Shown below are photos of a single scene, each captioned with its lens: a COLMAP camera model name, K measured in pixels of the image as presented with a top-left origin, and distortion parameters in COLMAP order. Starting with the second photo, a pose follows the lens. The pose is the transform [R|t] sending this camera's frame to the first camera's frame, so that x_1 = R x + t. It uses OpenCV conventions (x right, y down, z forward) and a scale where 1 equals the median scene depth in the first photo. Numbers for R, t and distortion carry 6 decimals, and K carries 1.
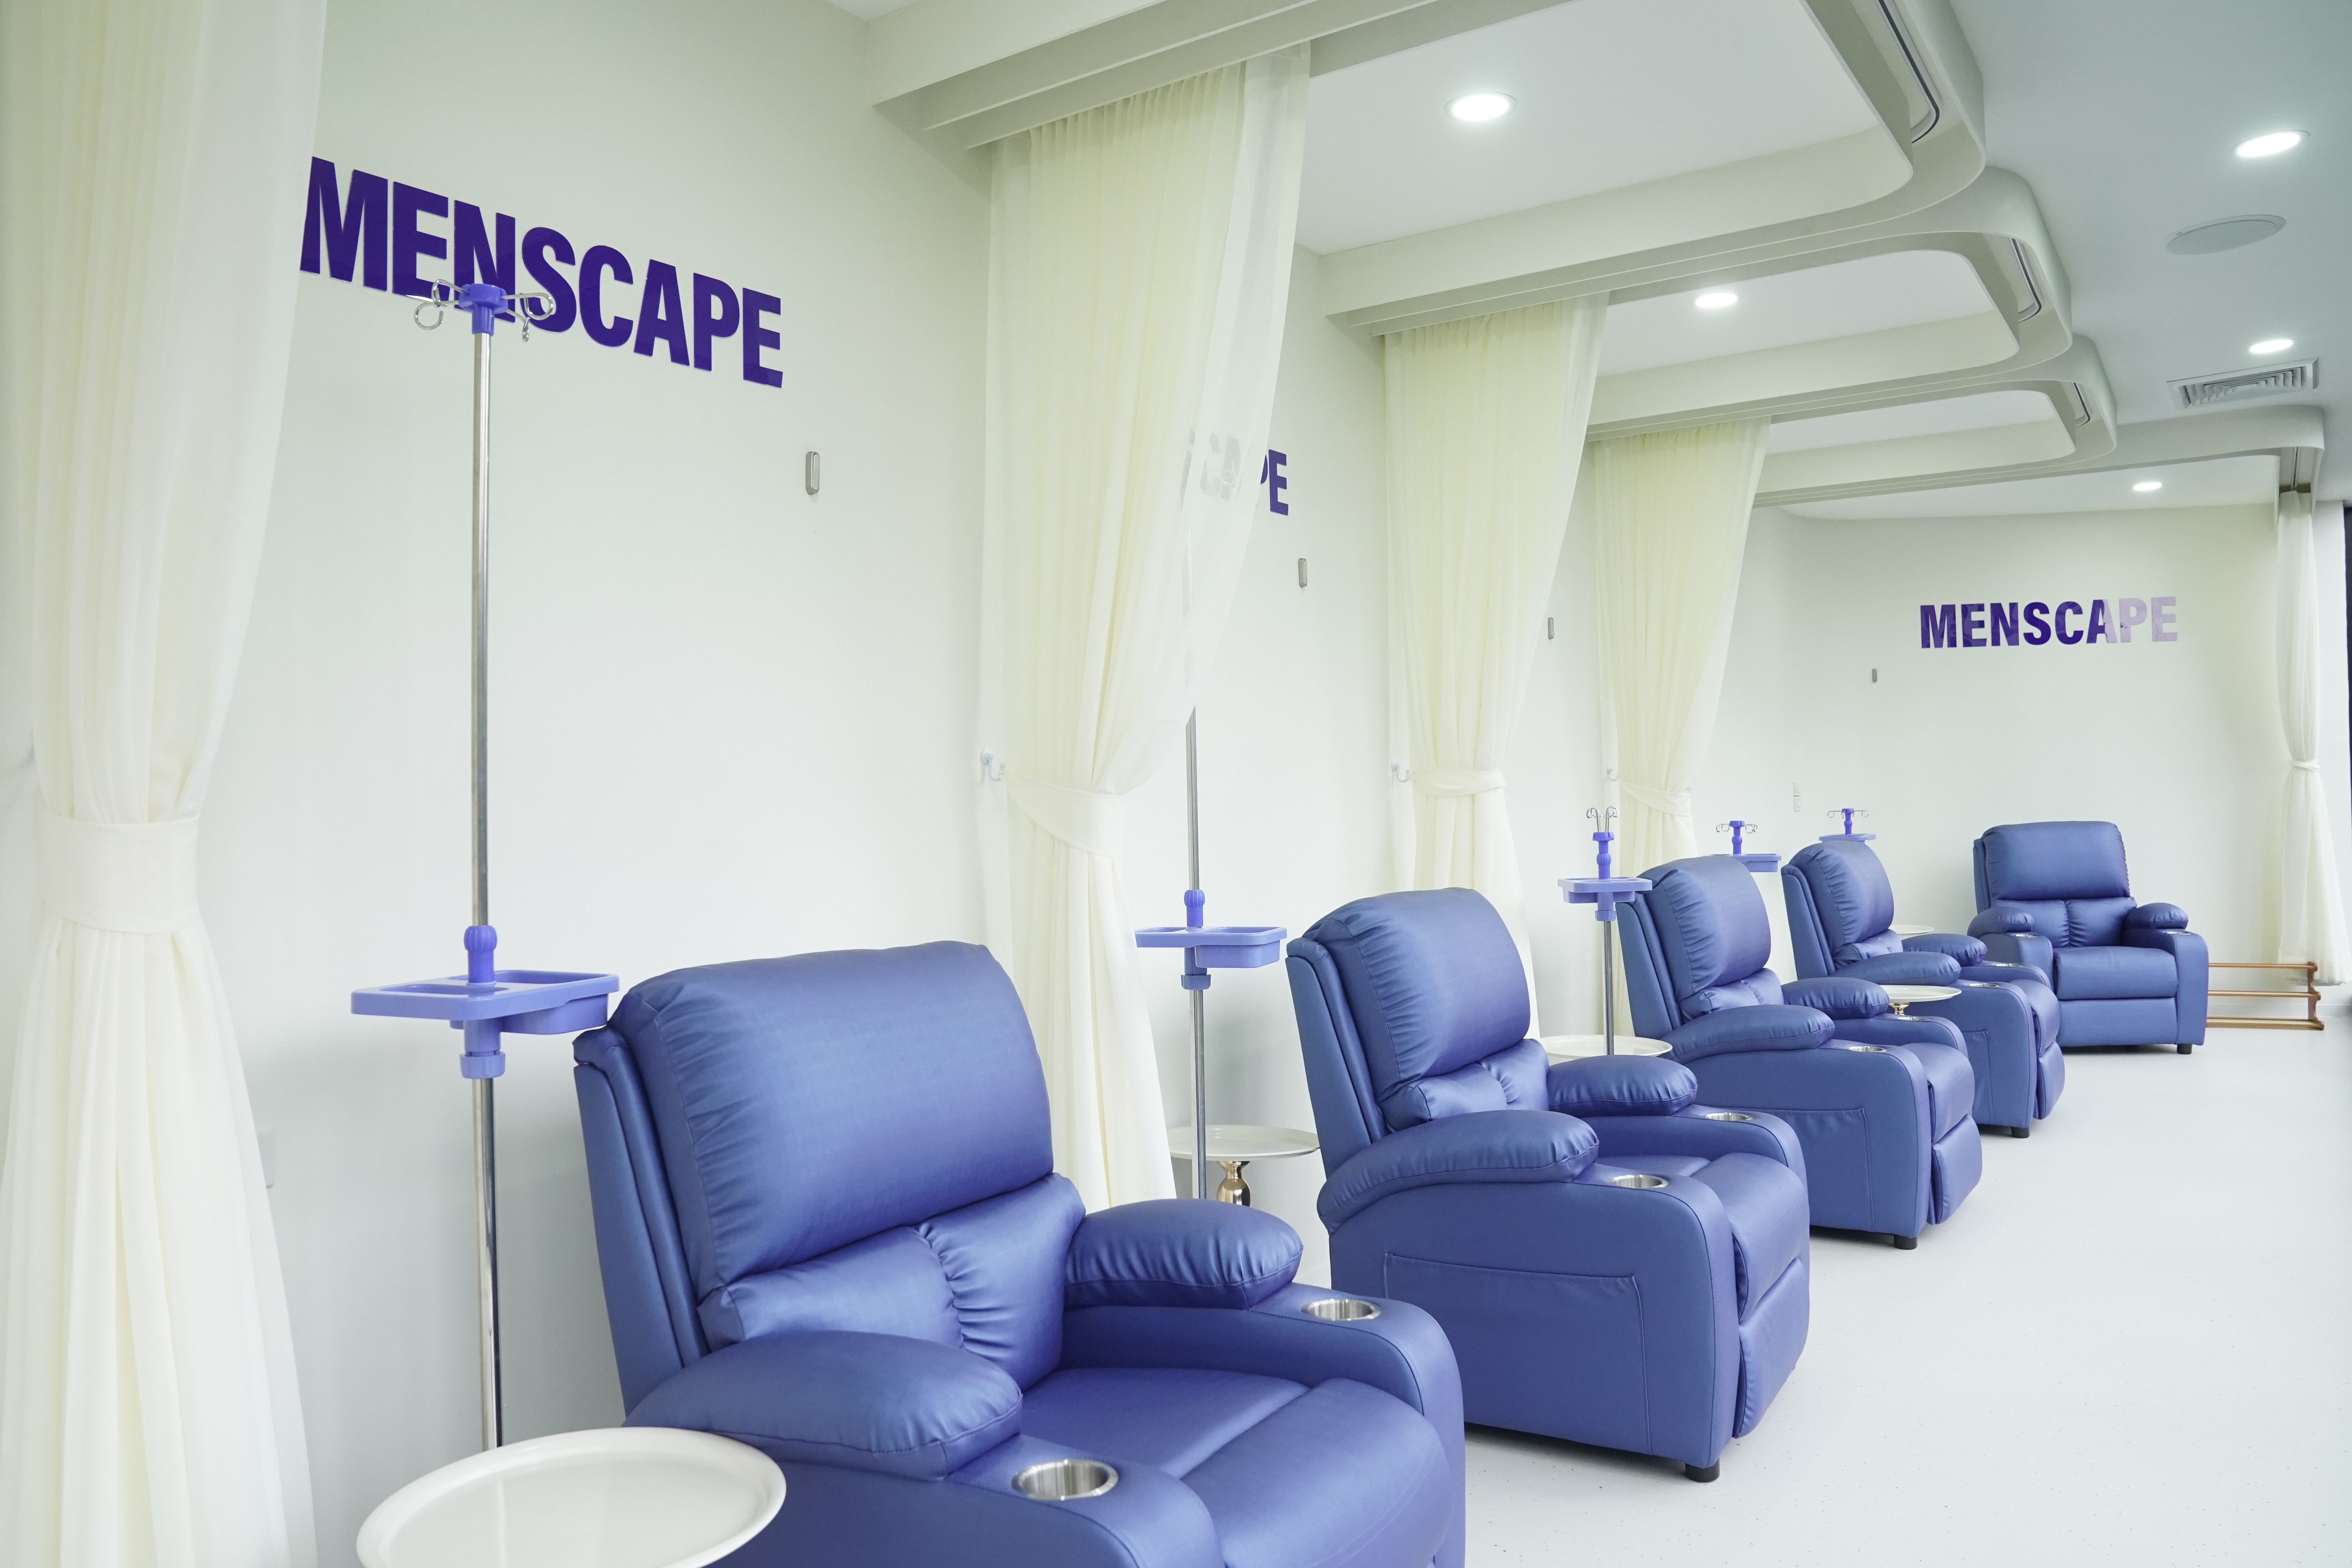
lens RADIAL K [[1630.8, 0, 1176.0], [0, 1630.8, 784.0], [0, 0, 1]] dist [-0.130479, 0.102990]
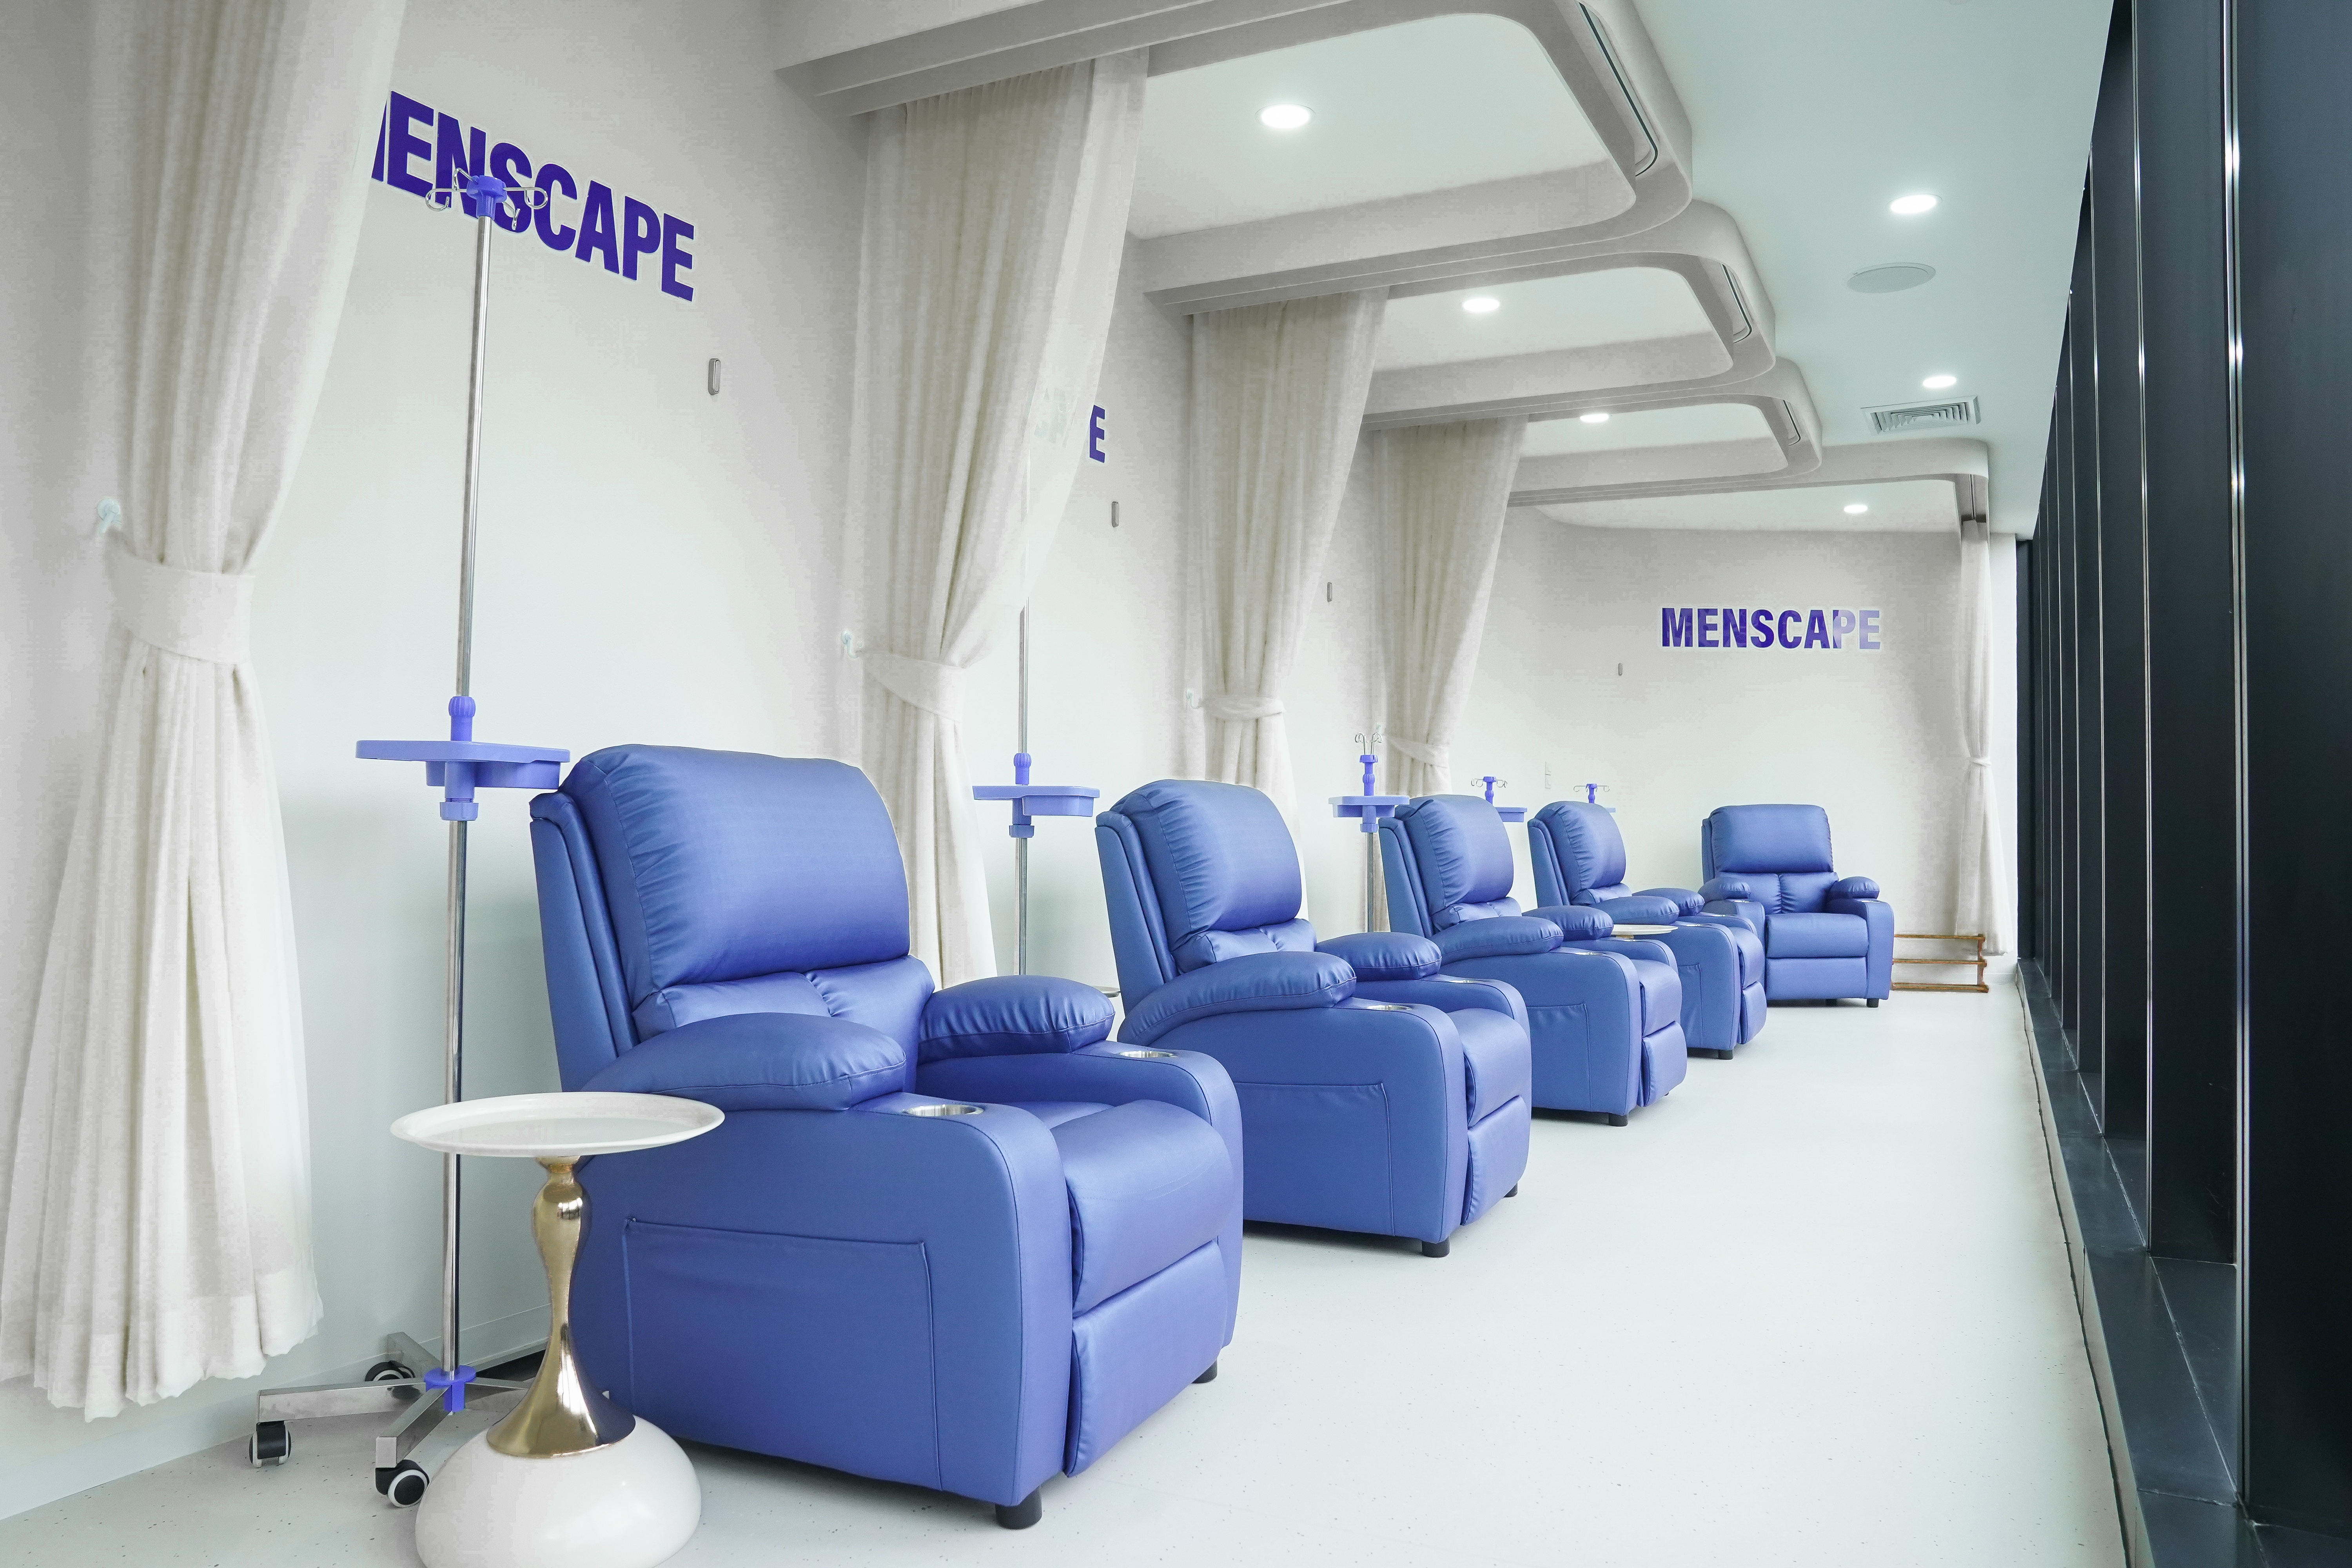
lens RADIAL K [[1630.8, 0, 1176.0], [0, 1630.8, 784.0], [0, 0, 1]] dist [-0.130479, 0.102990]
pose [[0.990484, 0.031818, 0.133899, -0.032727], [-0.030415, 0.999459, -0.012513, 0.089460], [-0.134225, 0.008322, 0.990916, -0.163802]]
